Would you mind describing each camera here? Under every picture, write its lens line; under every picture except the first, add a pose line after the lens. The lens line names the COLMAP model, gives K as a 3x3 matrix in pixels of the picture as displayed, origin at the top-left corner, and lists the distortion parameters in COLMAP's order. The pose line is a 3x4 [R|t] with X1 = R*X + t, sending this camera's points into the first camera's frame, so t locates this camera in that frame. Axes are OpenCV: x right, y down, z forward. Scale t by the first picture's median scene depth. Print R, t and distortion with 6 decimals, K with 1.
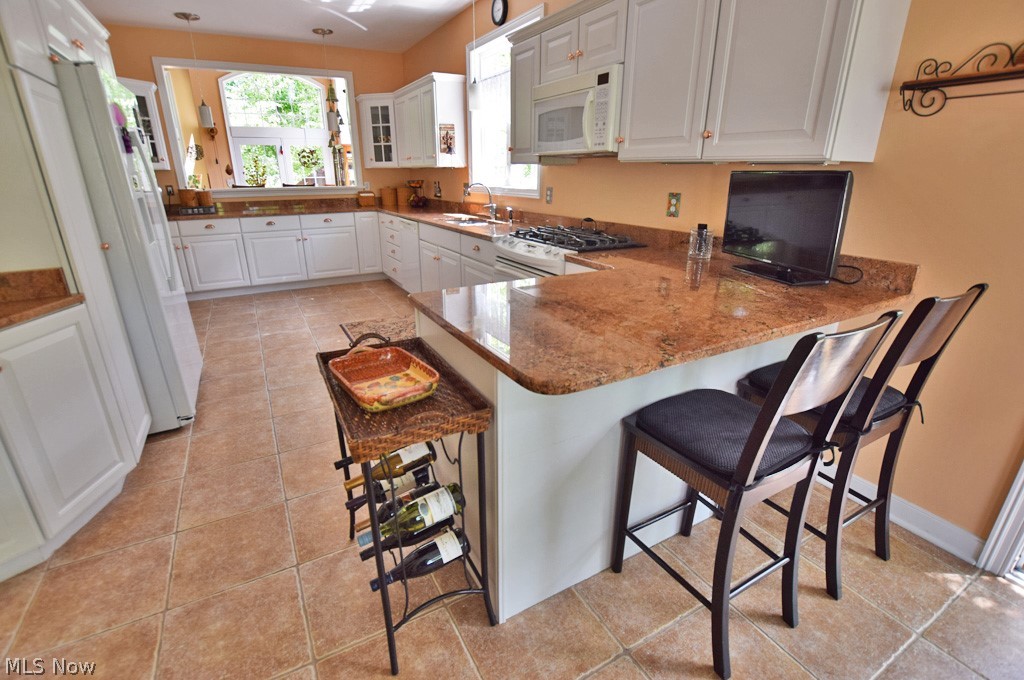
lens RADIAL K [[457.2, 0, 507.6], [0, 457.2, 336.5], [0, 0, 1]] dist [-0.017049, -0.000463]
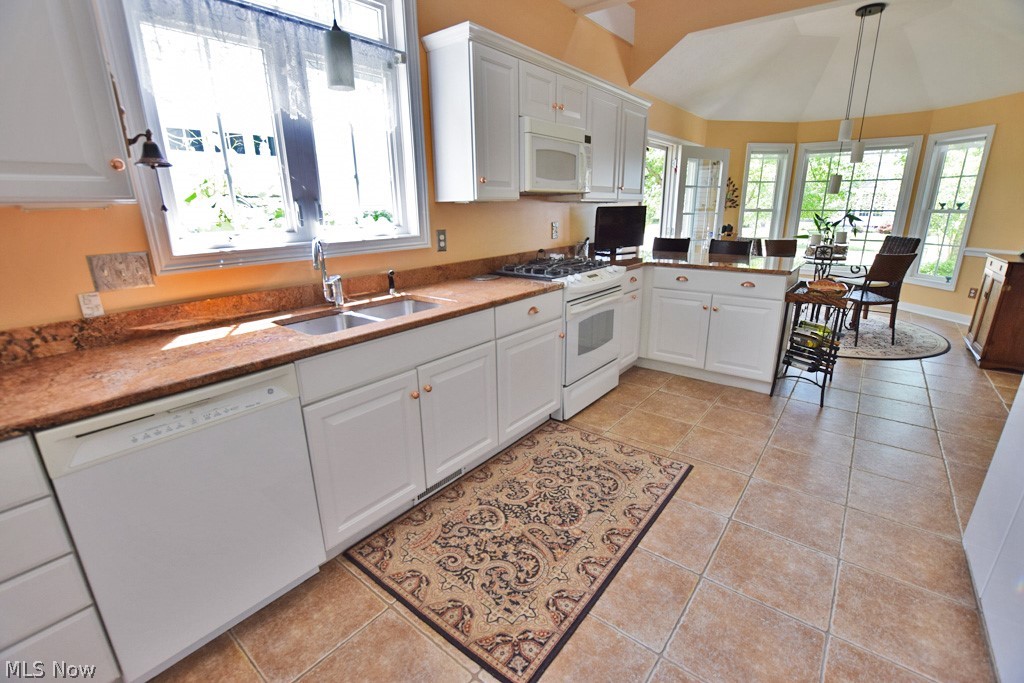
lens RADIAL K [[457.2, 0, 513.3], [0, 457.2, 341.3], [0, 0, 1]] dist [-0.017049, -0.000463]
pose [[-0.375178, -0.248370, 0.893059, -0.763767], [0.332324, 0.863351, 0.379719, -0.460950], [-0.865334, 0.439247, -0.241371, 1.286201]]
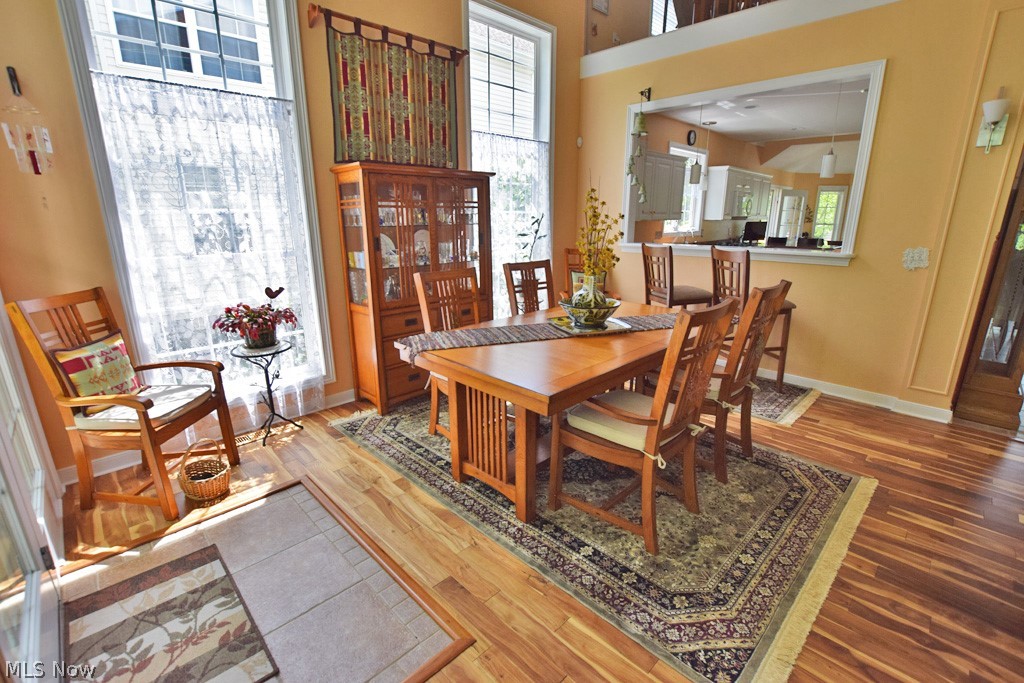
lens RADIAL K [[457.2, 0, 508.5], [0, 457.2, 341.5], [0, 0, 1]] dist [-0.017049, -0.000463]
pose [[-0.254491, -0.245056, 0.935511, -1.838874], [0.334443, 0.885371, 0.322902, -0.876797], [-0.907404, 0.395051, -0.143362, 2.404445]]
